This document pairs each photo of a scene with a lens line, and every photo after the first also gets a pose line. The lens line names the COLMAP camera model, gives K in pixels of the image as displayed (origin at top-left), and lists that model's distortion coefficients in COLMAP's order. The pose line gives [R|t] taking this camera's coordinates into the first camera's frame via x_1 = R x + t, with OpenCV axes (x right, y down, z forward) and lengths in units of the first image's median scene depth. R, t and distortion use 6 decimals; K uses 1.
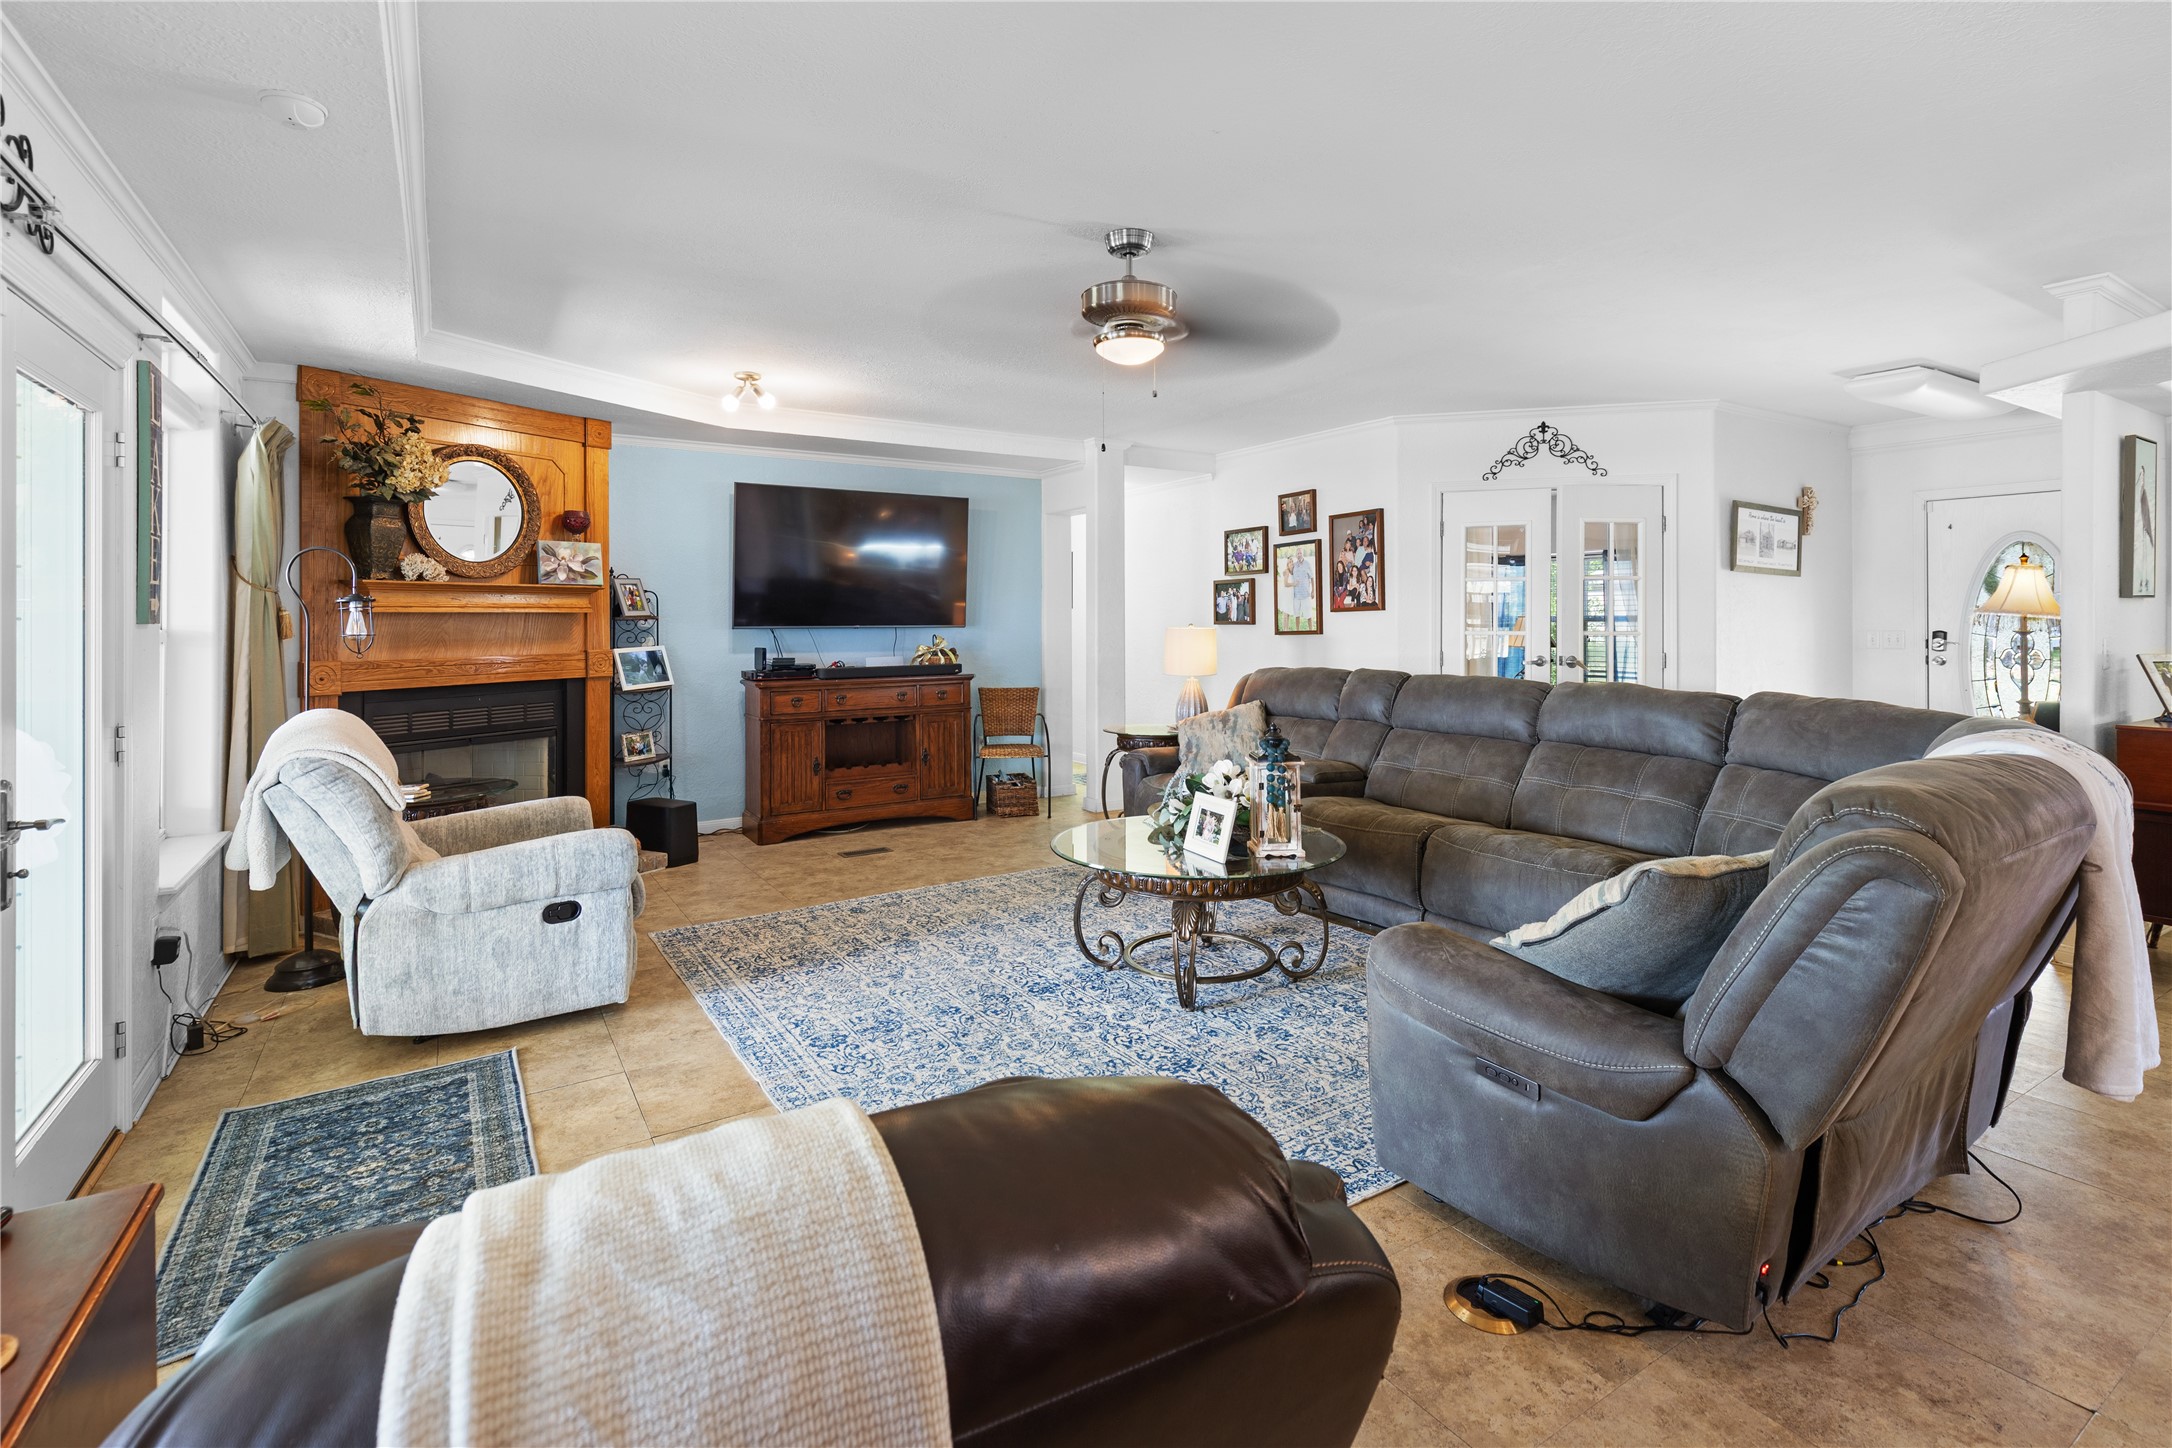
lens RADIAL K [[1019.9, 0, 1119.5], [0, 1019.9, 620.6], [0, 0, 1]] dist [0.000297, -0.000429]
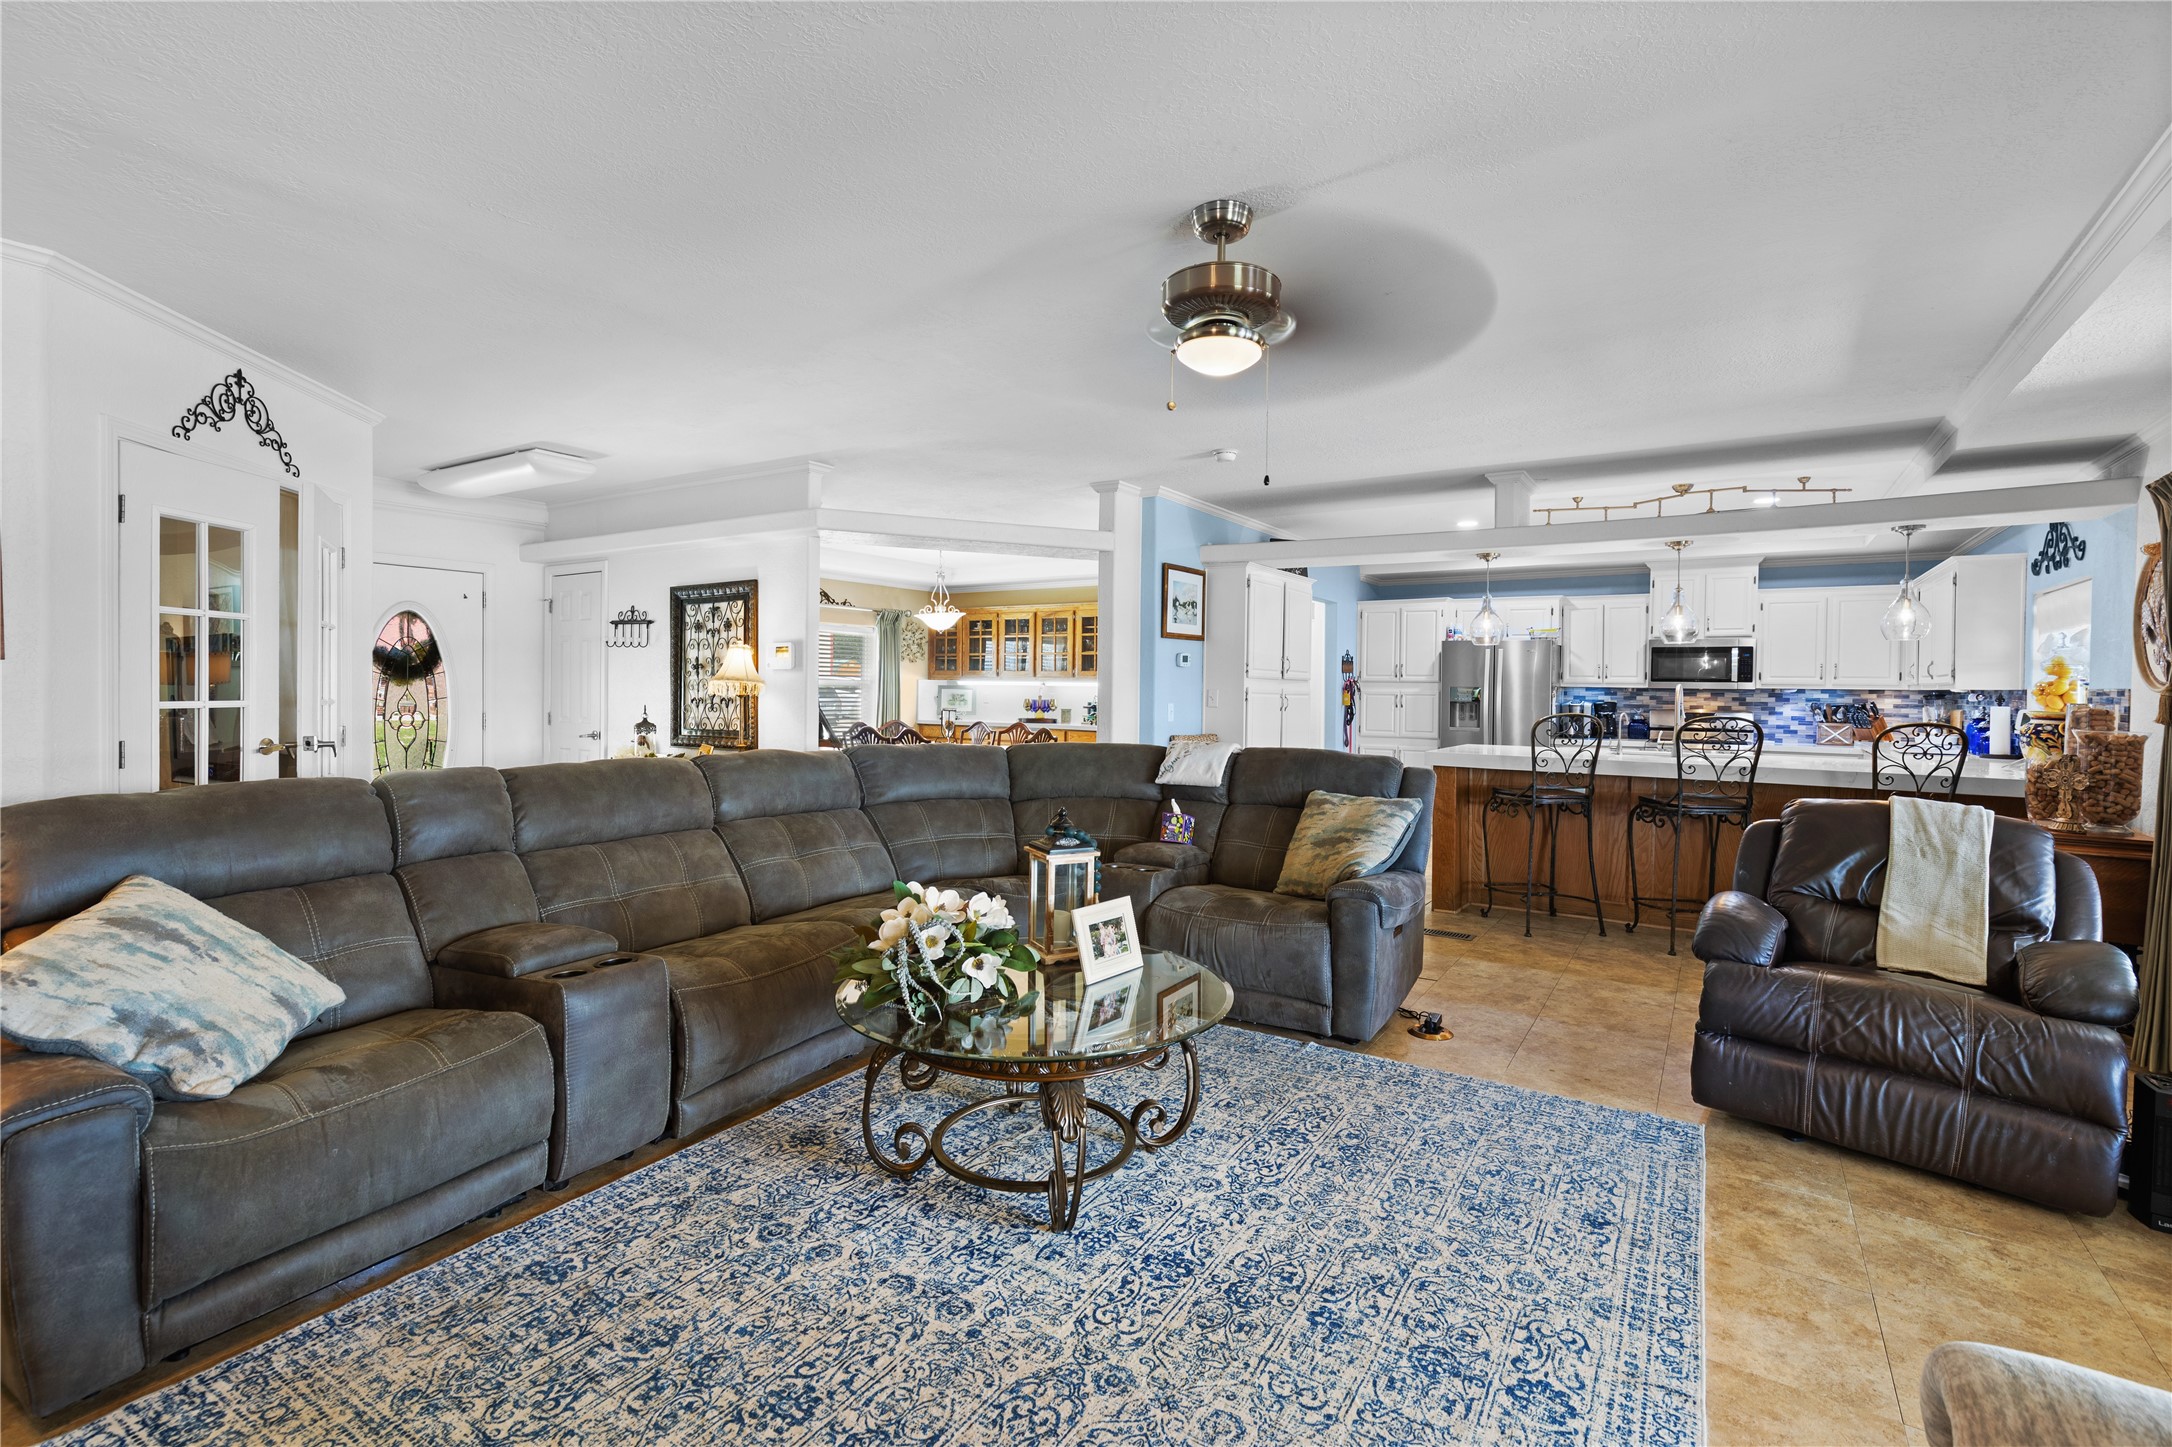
lens RADIAL K [[985.3, 0, 1088.5], [0, 985.3, 694.5], [0, 0, 1]] dist [0.000761, -0.000086]
pose [[-0.400901, -0.008154, 0.916085, -0.414114], [-0.009935, 0.999940, 0.004552, -0.000181], [-0.916067, -0.007276, -0.400958, 0.869818]]
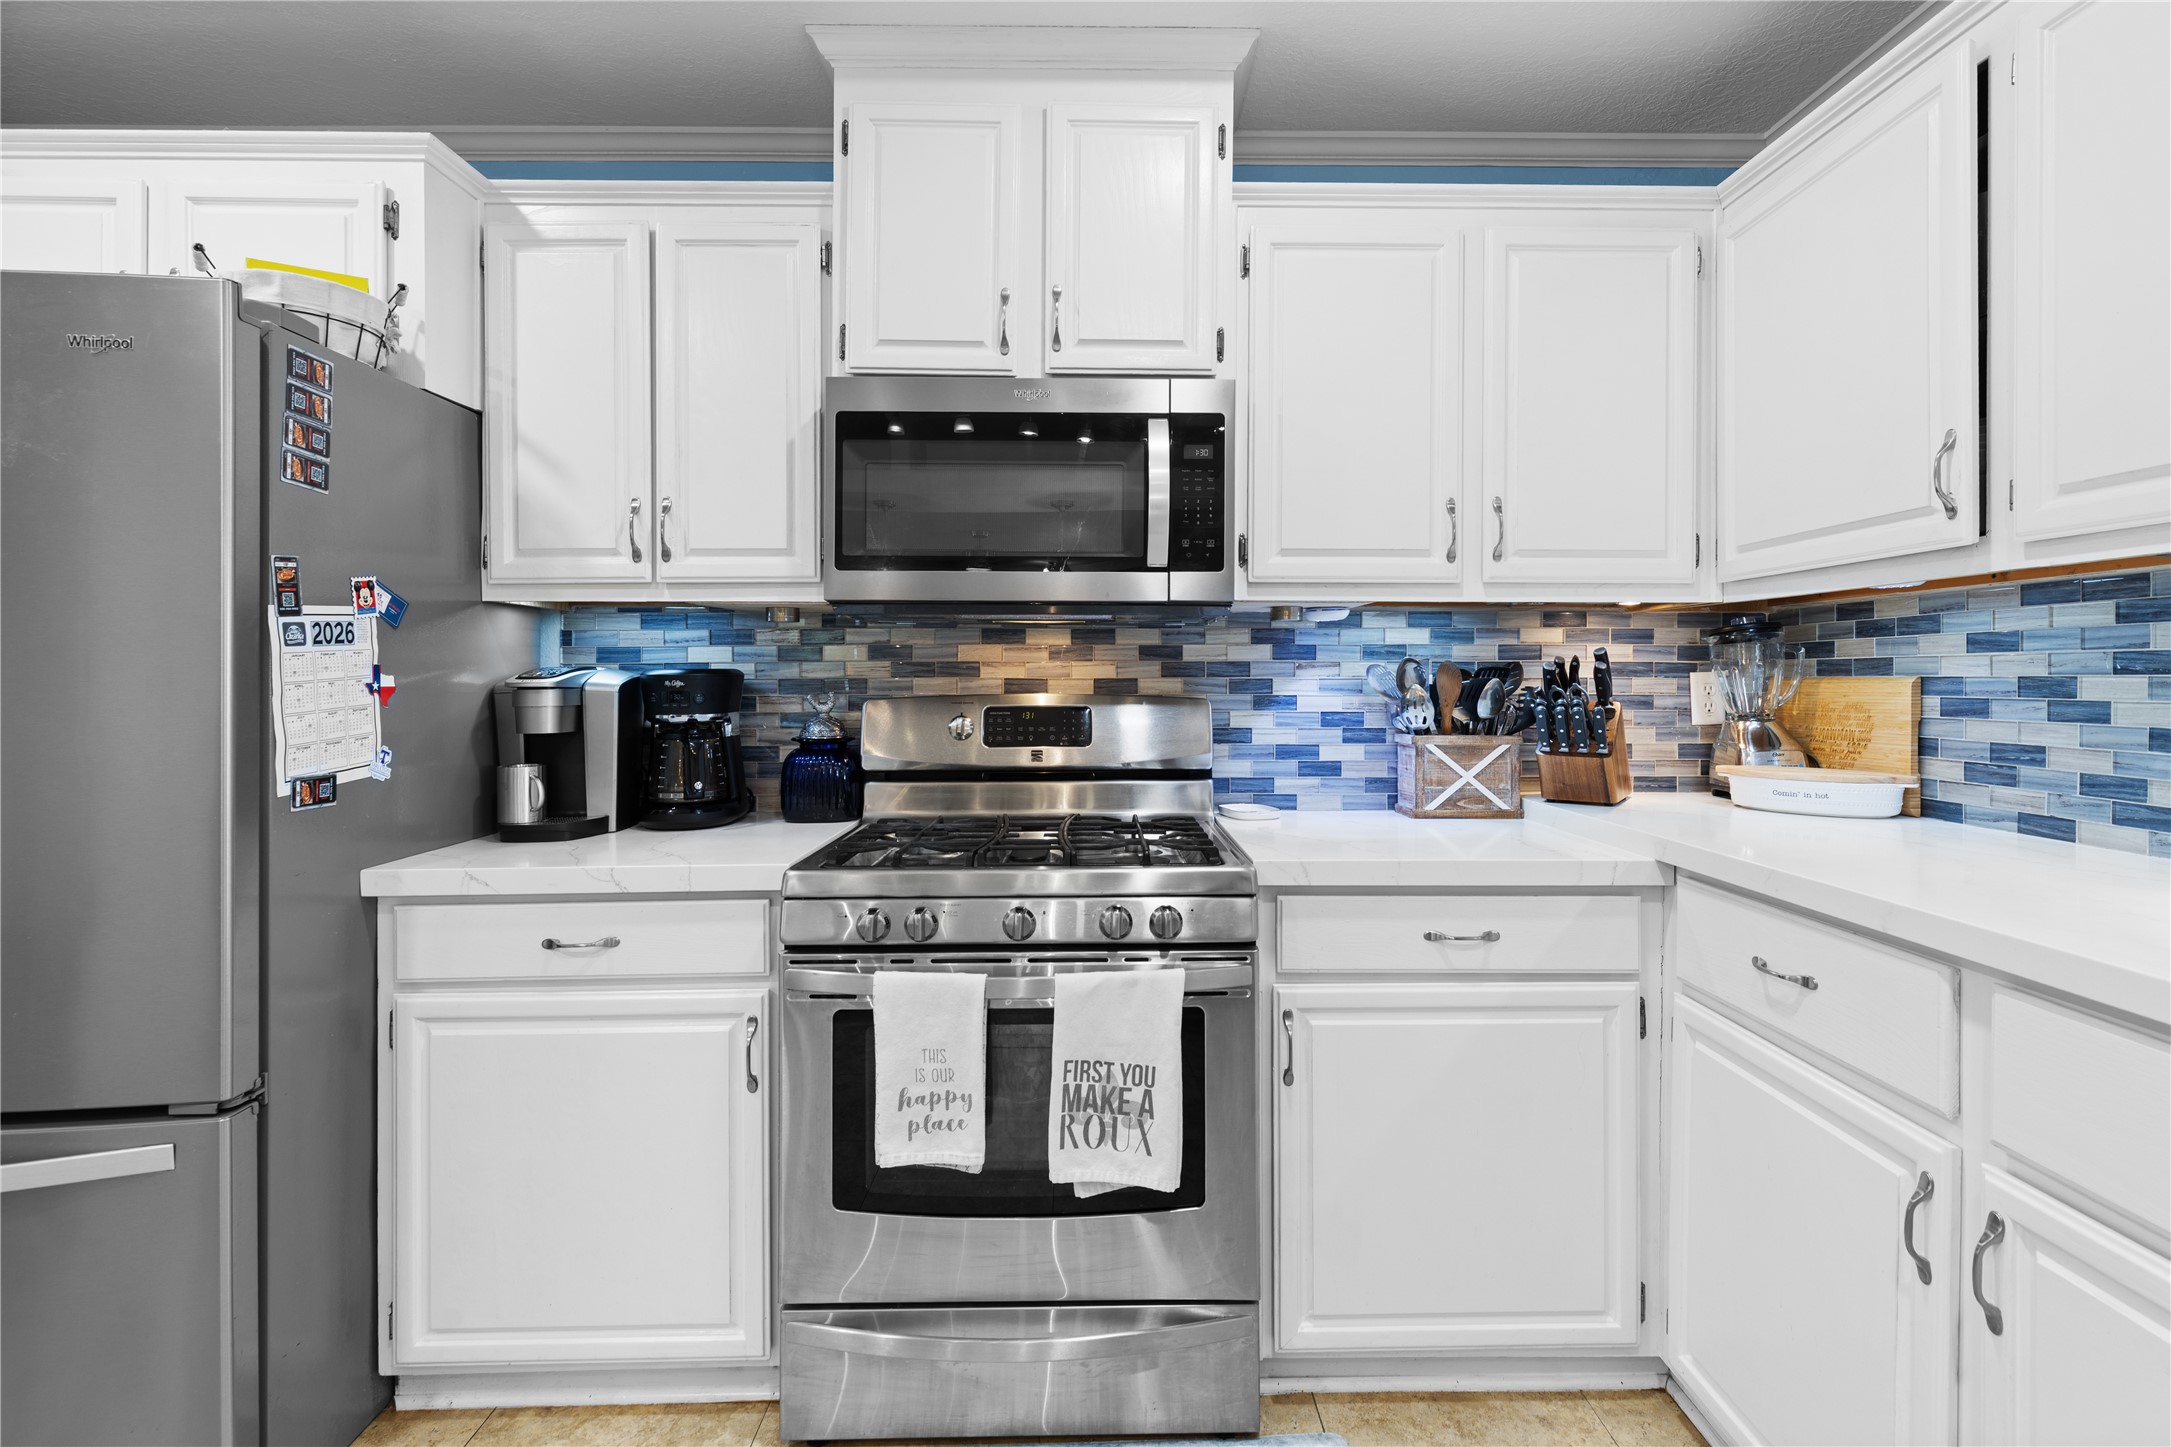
lens RADIAL K [[980.2, 0, 1099.1], [0, 980.2, 710.1], [0, 0, 1]] dist [-0.000687, -0.000548]
pose [[-0.841941, -0.014942, 0.539363, 0.398415], [0.003341, 0.999453, 0.032904, 0.014836], [-0.539560, 0.029505, -0.841430, -0.332603]]
